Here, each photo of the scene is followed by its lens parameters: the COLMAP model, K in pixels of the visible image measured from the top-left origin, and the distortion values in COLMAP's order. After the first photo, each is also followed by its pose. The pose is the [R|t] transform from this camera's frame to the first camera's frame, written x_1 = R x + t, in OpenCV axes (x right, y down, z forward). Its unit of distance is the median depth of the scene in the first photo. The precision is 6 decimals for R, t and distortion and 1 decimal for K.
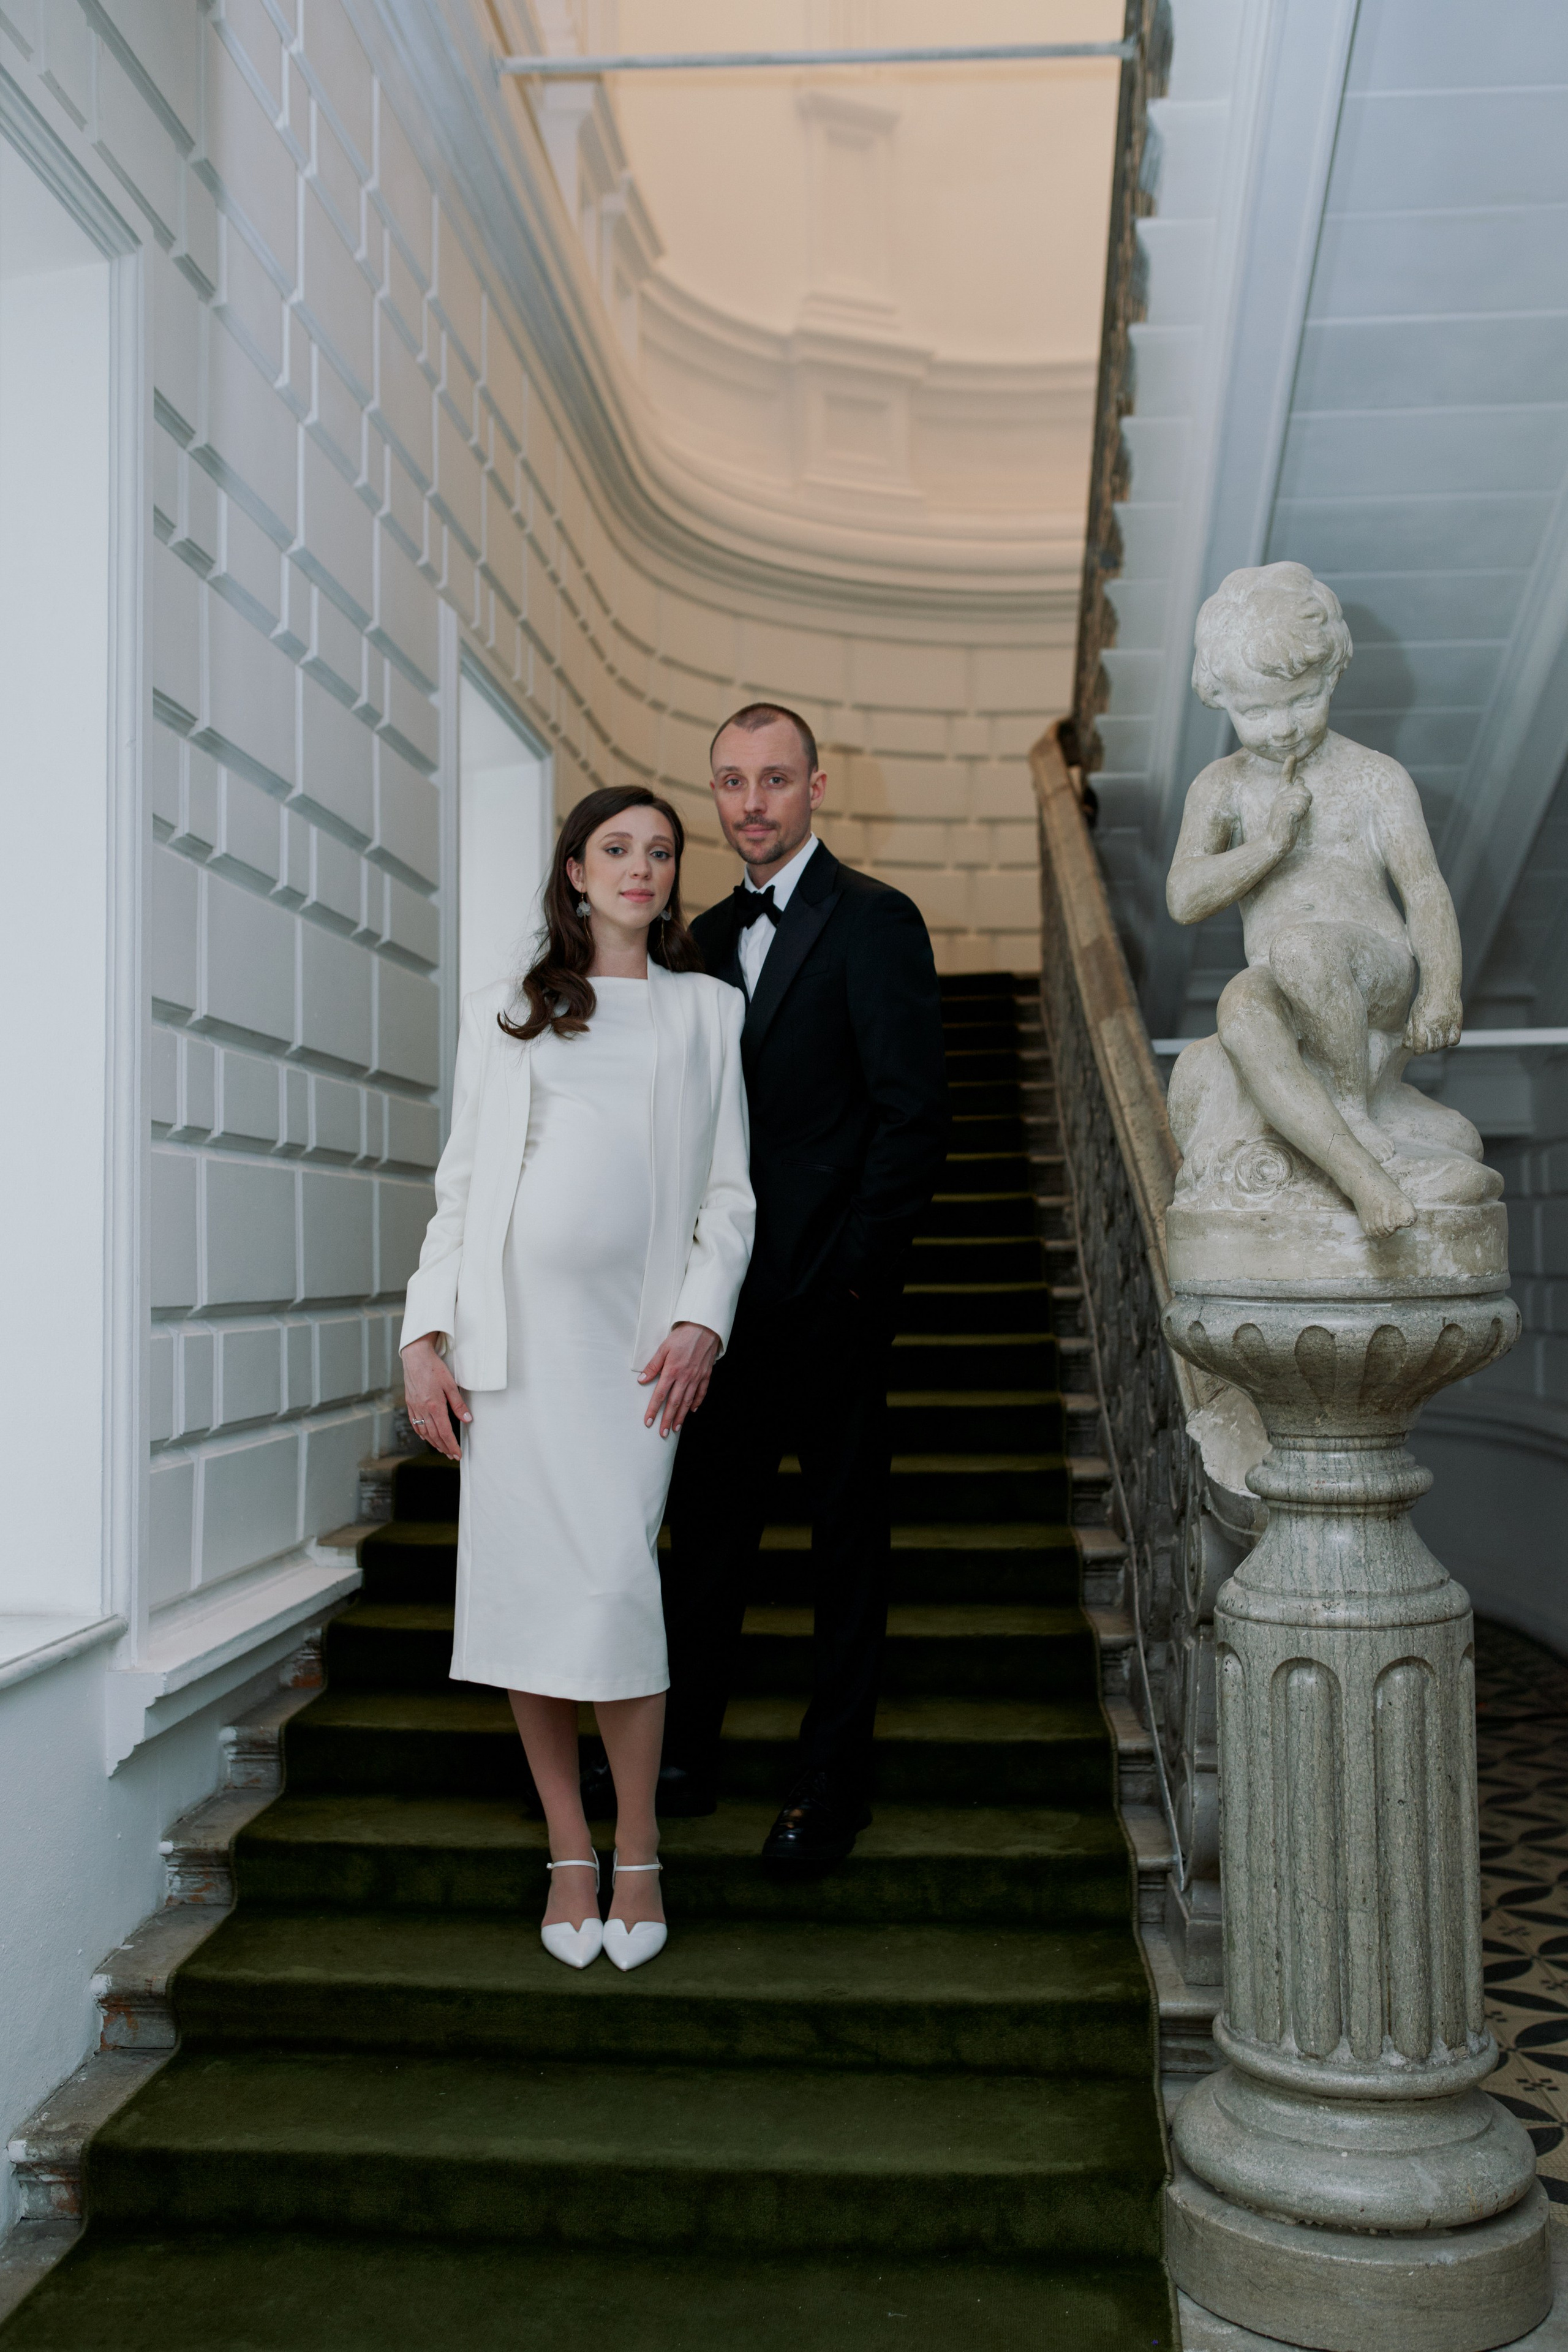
lens RADIAL K [[2490.9, 0, 796.3], [0, 2490.9, 1173.7], [0, 0, 1]] dist [-0.018988, 0.000000]
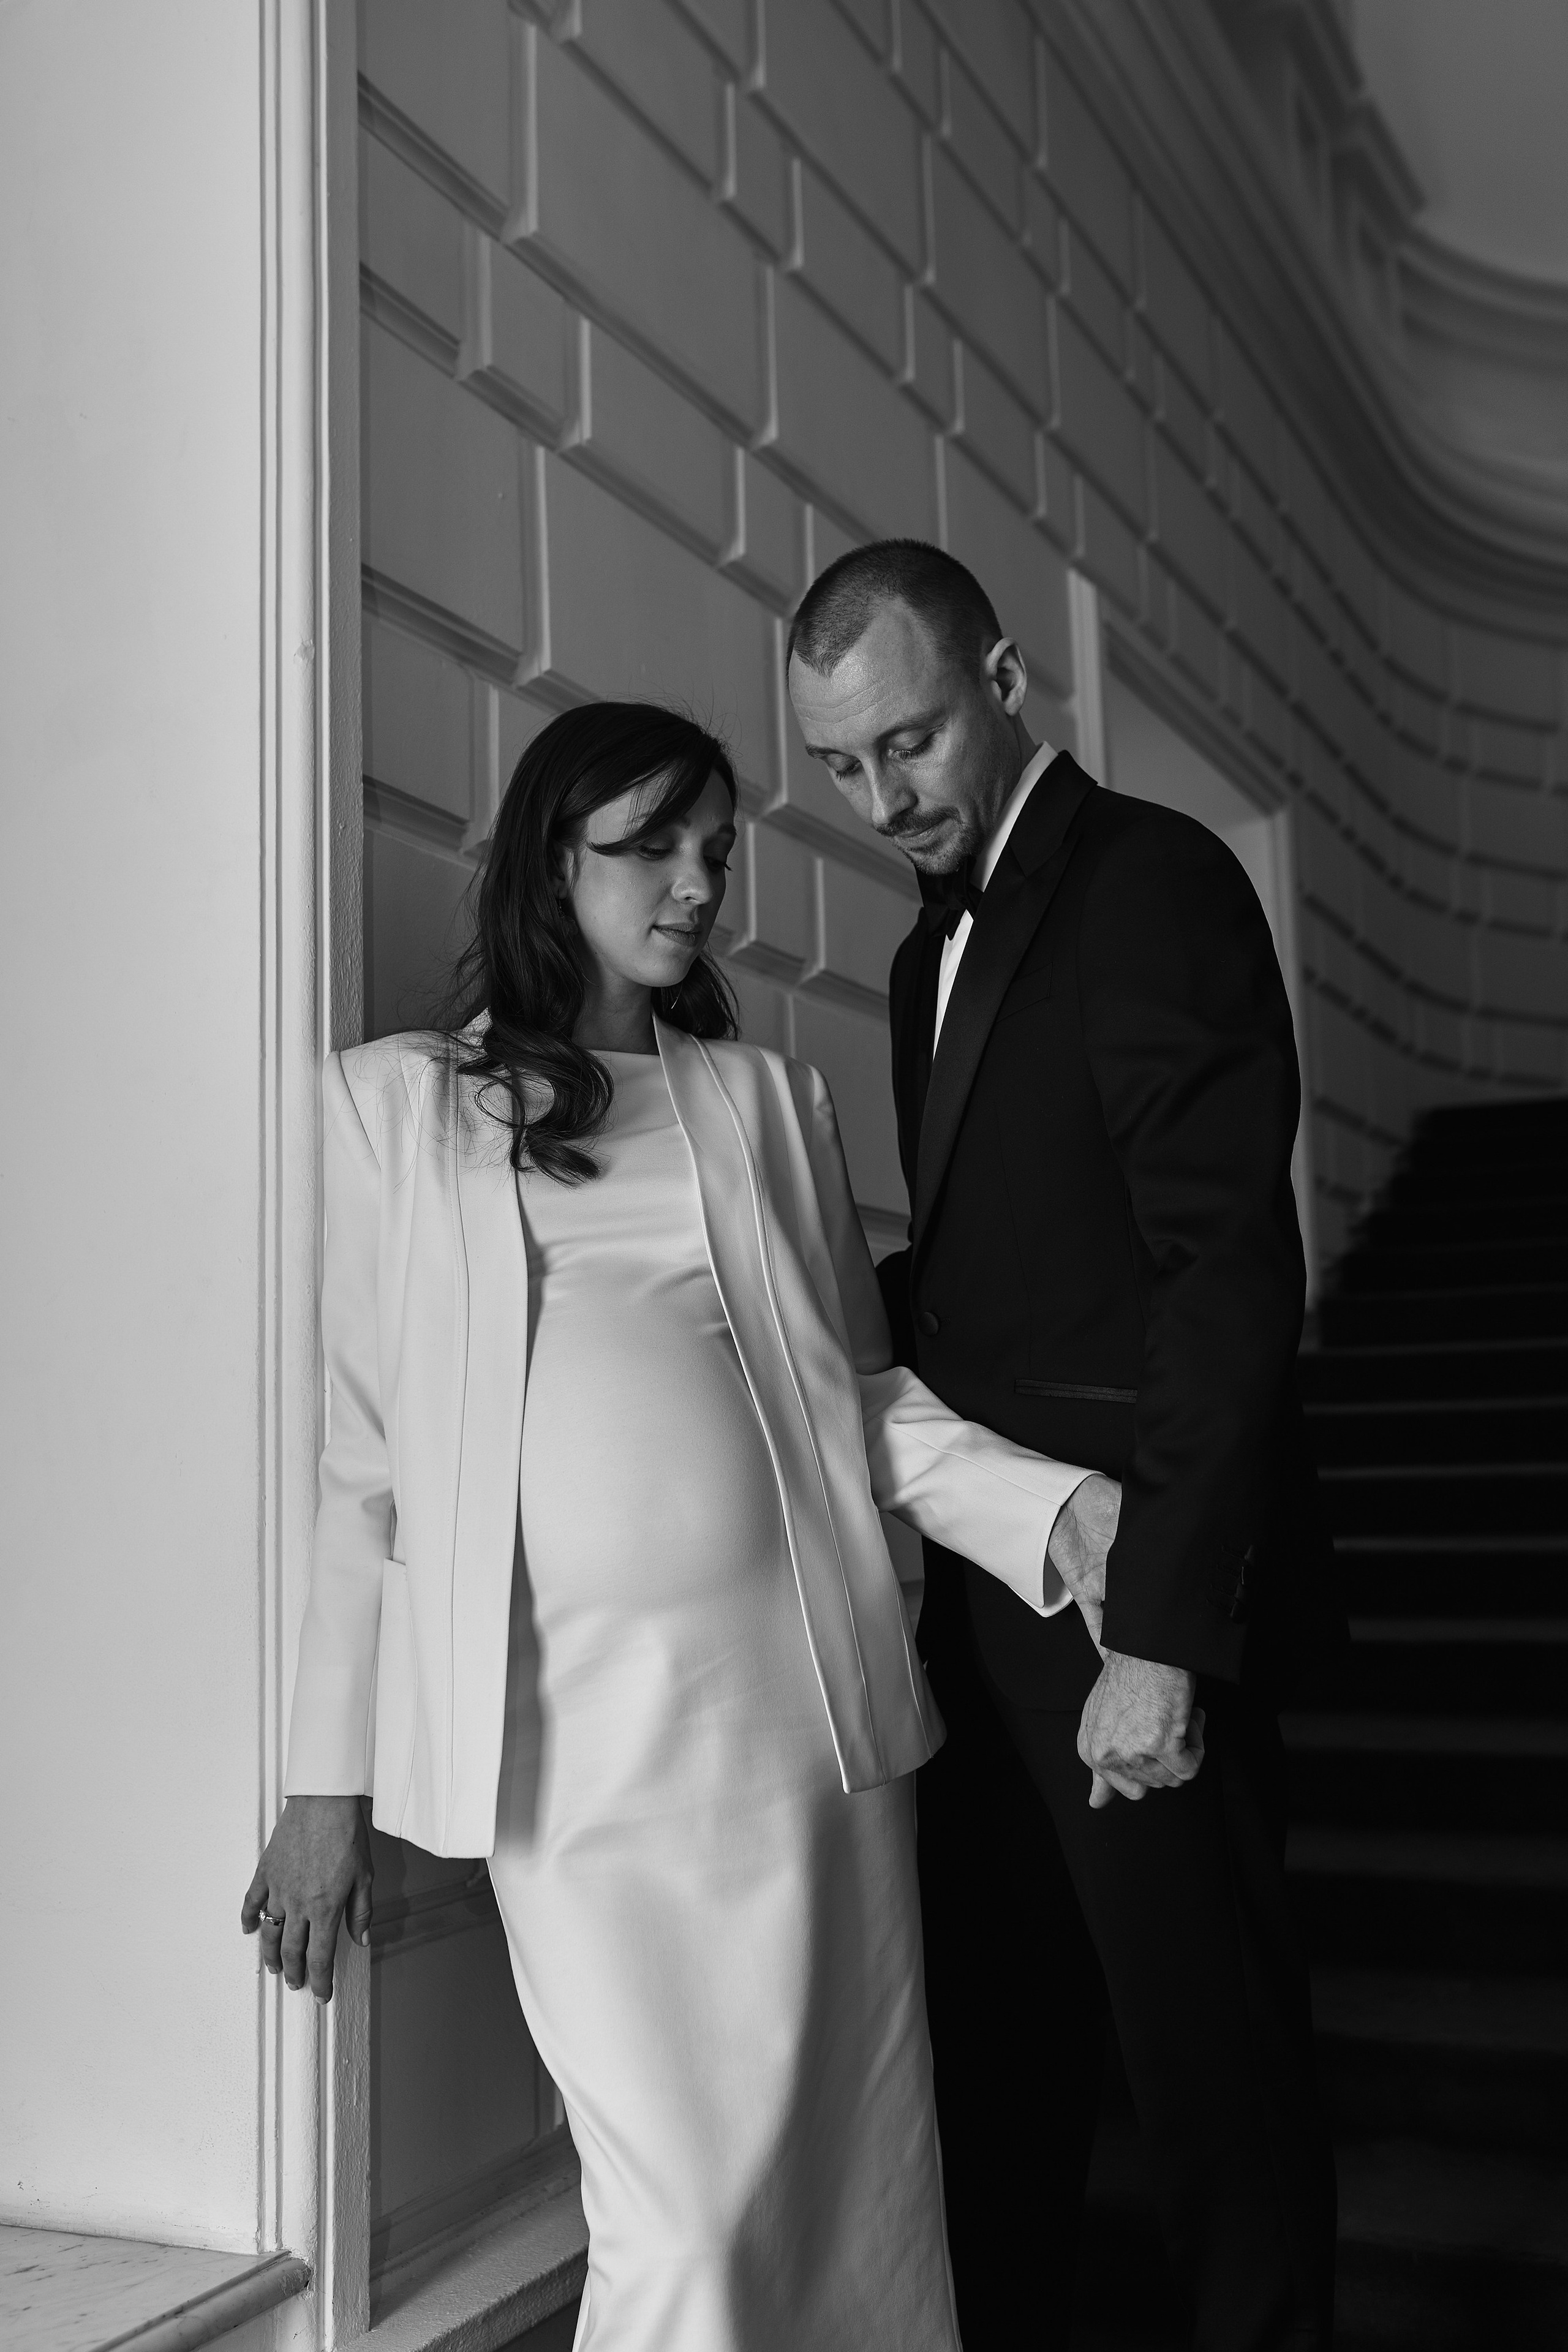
lens RADIAL K [[2490.9, 0, 796.7], [0, 2490.9, 1172.0], [0, 0, 1]] dist [-0.018988, 0.000000]
pose [[0.935740, -0.071288, -0.345411, 0.010973], [0.042123, 0.994939, -0.091228, 0.000328], [0.350166, 0.070816, 0.934007, 0.215238]]
